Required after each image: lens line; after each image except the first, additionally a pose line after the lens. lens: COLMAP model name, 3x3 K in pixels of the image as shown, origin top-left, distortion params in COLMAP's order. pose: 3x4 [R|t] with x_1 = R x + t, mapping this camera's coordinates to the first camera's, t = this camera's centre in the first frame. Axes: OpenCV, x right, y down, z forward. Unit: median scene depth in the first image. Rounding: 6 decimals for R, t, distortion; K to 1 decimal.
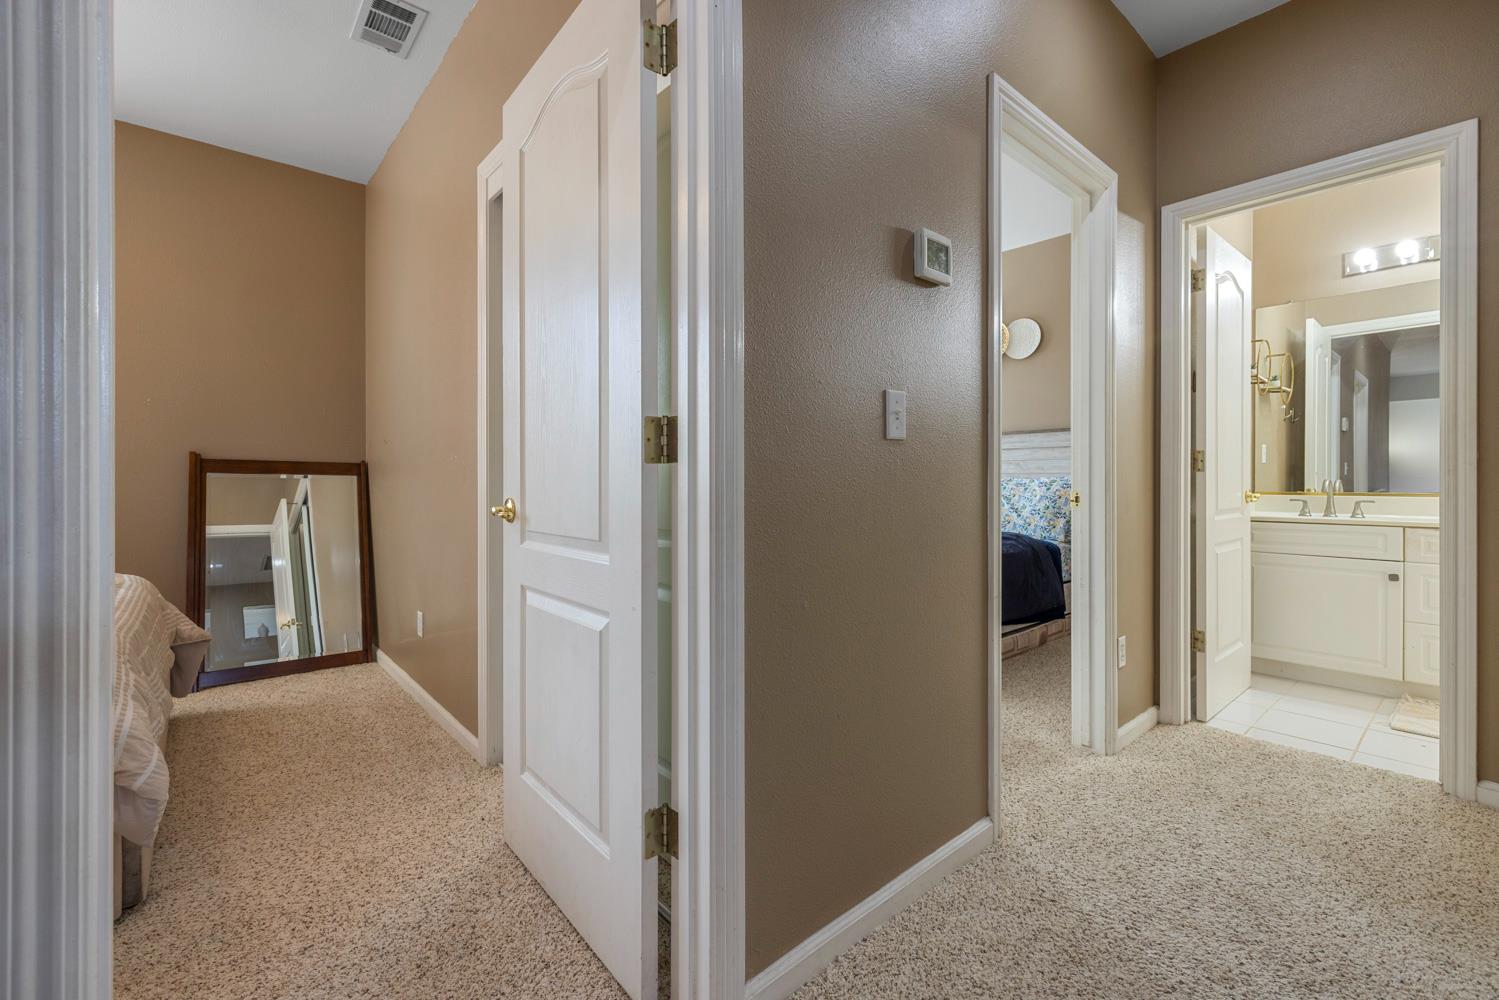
lens RADIAL K [[635.1, 0, 744.1], [0, 635.1, 489.5], [0, 0, 1]] dist [0.002501, 0.000204]
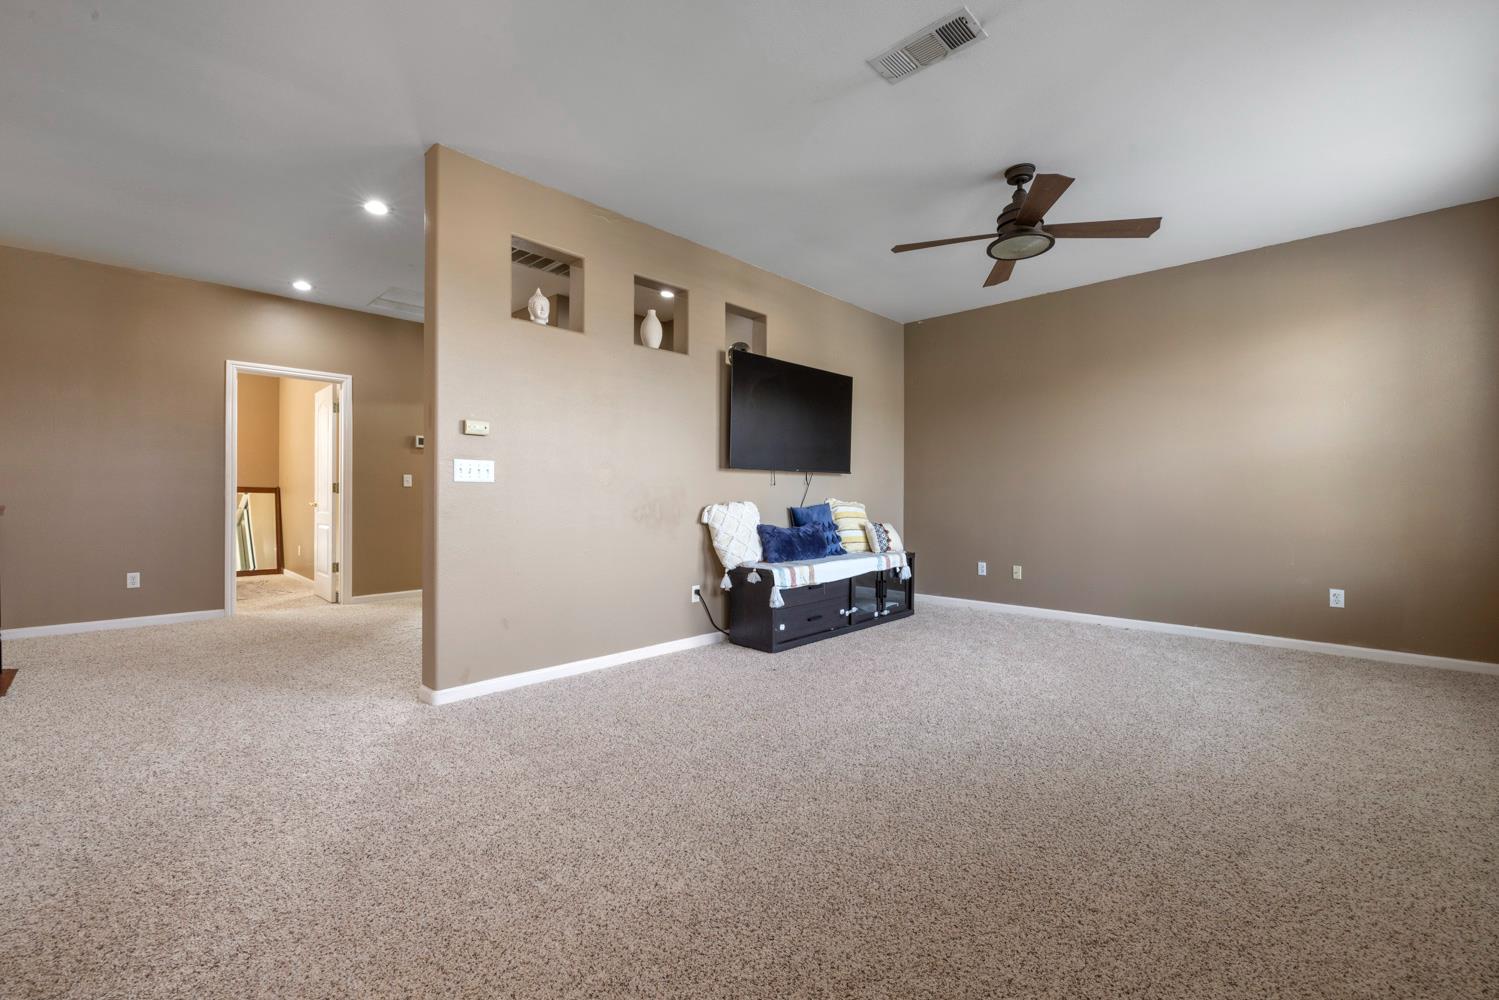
lens RADIAL K [[635.1, 0, 752.1], [0, 635.1, 503.6], [0, 0, 1]] dist [0.002501, 0.000204]
pose [[0.996350, 0.004107, 0.085265, 1.863609], [-0.003815, 0.999986, -0.003581, 0.035282], [-0.085279, 0.003243, 0.996352, -2.932747]]
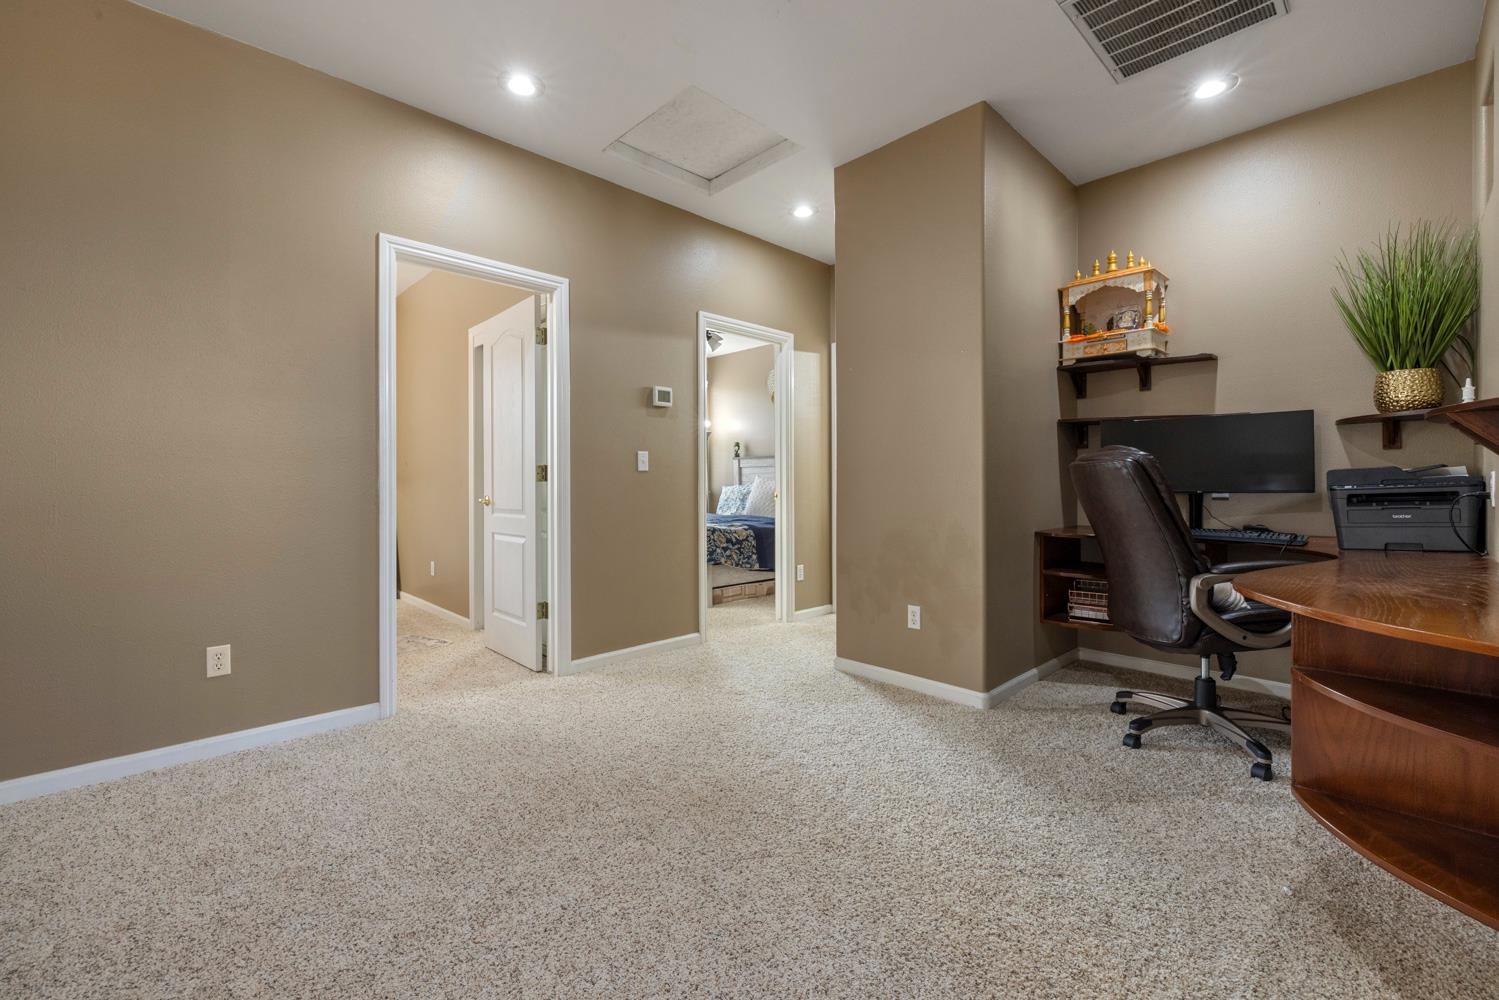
lens RADIAL K [[635.1, 0, 750.5], [0, 635.1, 492.3], [0, 0, 1]] dist [0.002501, 0.000204]
pose [[0.998654, -0.002636, 0.051802, 0.461608], [0.002831, 0.999989, -0.003705, 0.014368], [-0.051792, 0.003847, 0.998650, -1.335936]]
